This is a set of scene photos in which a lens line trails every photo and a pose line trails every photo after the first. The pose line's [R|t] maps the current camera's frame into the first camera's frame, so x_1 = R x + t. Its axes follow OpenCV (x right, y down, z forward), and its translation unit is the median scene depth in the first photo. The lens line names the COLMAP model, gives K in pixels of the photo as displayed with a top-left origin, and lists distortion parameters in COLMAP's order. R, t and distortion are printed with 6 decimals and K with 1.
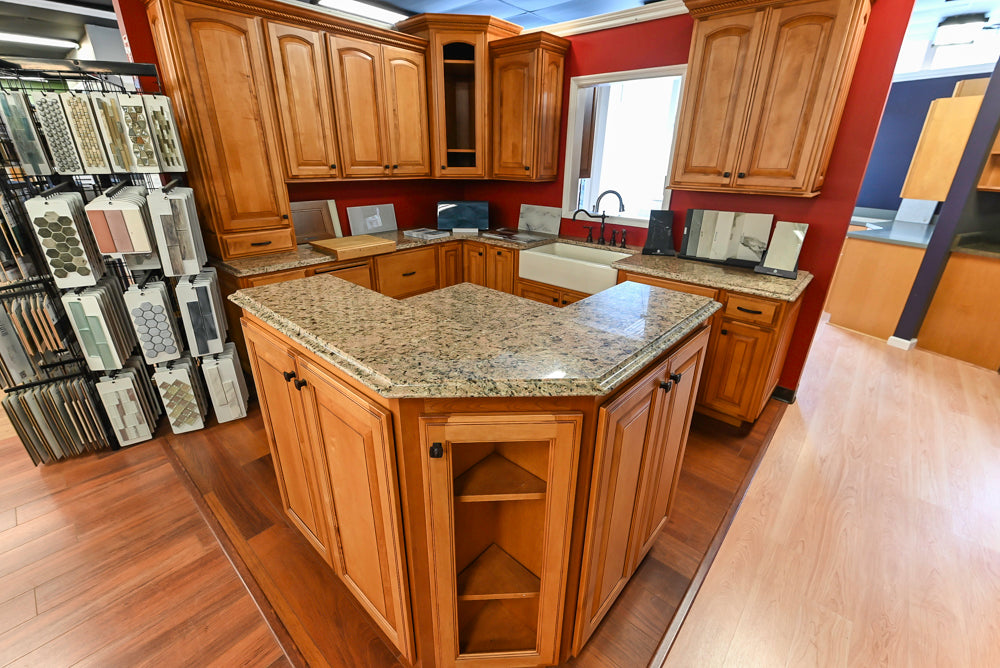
lens RADIAL K [[417.9, 0, 503.0], [0, 417.9, 329.1], [0, 0, 1]] dist [0.006096, -0.007394]
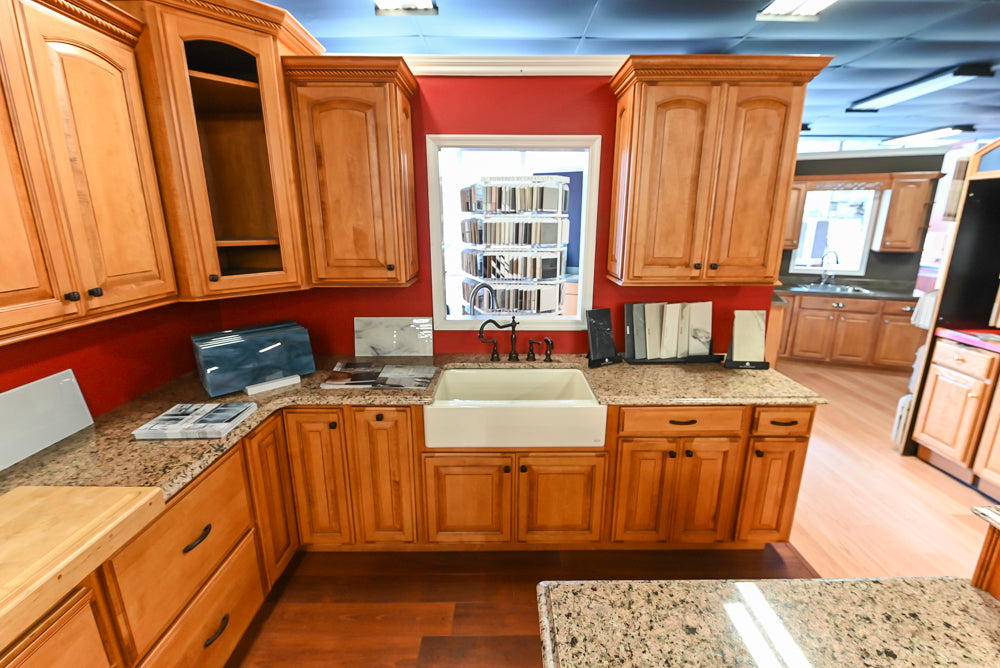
lens RADIAL K [[417.9, 0, 502.9], [0, 417.9, 327.3], [0, 0, 1]] dist [0.006096, -0.007394]
pose [[0.745210, -0.175752, 0.643252, -0.258097], [0.265396, 0.963120, -0.044316, -0.264152], [-0.611741, 0.203741, 0.764371, 0.520225]]
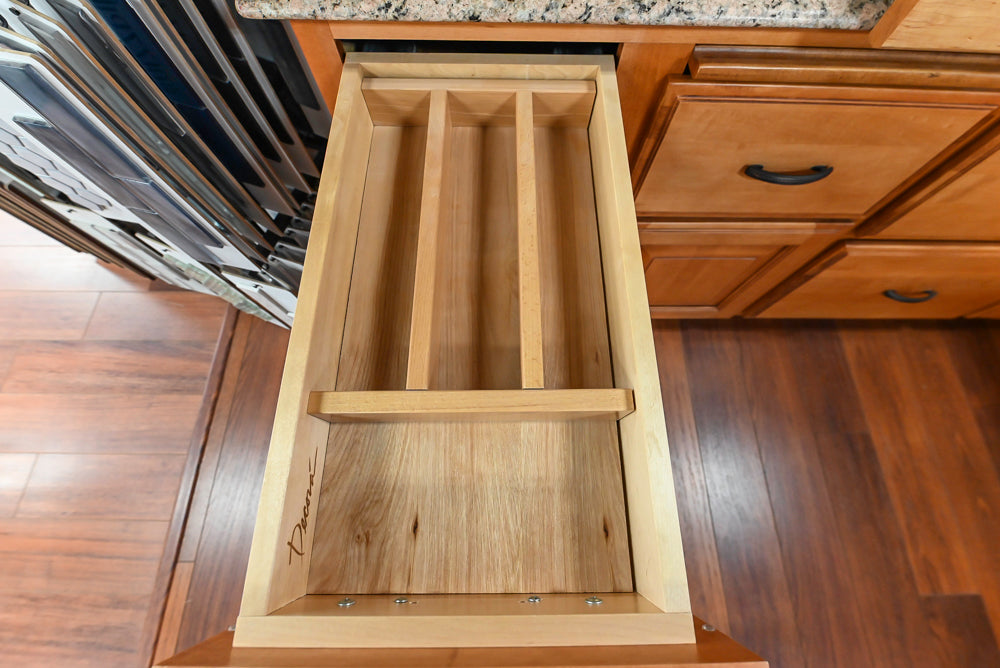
lens RADIAL K [[417.9, 0, 510.9], [0, 417.9, 332.2], [0, 0, 1]] dist [0.006096, -0.007394]
pose [[0.669376, 0.693229, -0.267151, -0.356478], [-0.294607, 0.577797, 0.761155, -0.170033], [0.682014, -0.430794, 0.590994, 0.757597]]
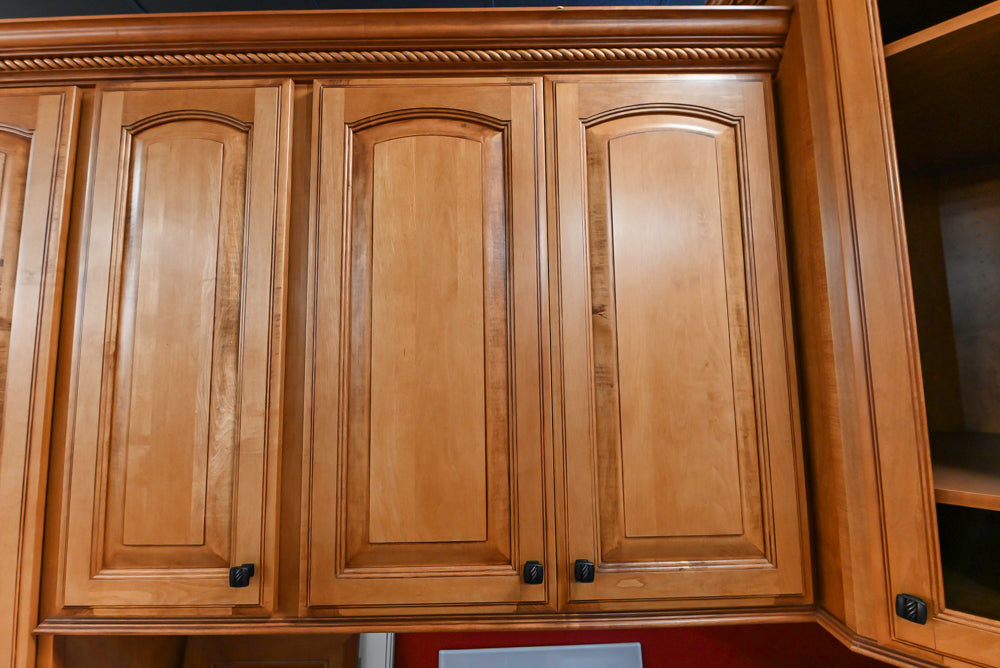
lens RADIAL K [[417.9, 0, 514.0], [0, 417.9, 326.3], [0, 0, 1]] dist [0.006096, -0.007394]
pose [[0.664739, -0.099795, -0.740380, -0.140230], [-0.258023, 0.899385, -0.352889, -0.464641], [0.701104, 0.425614, 0.572107, 0.922175]]
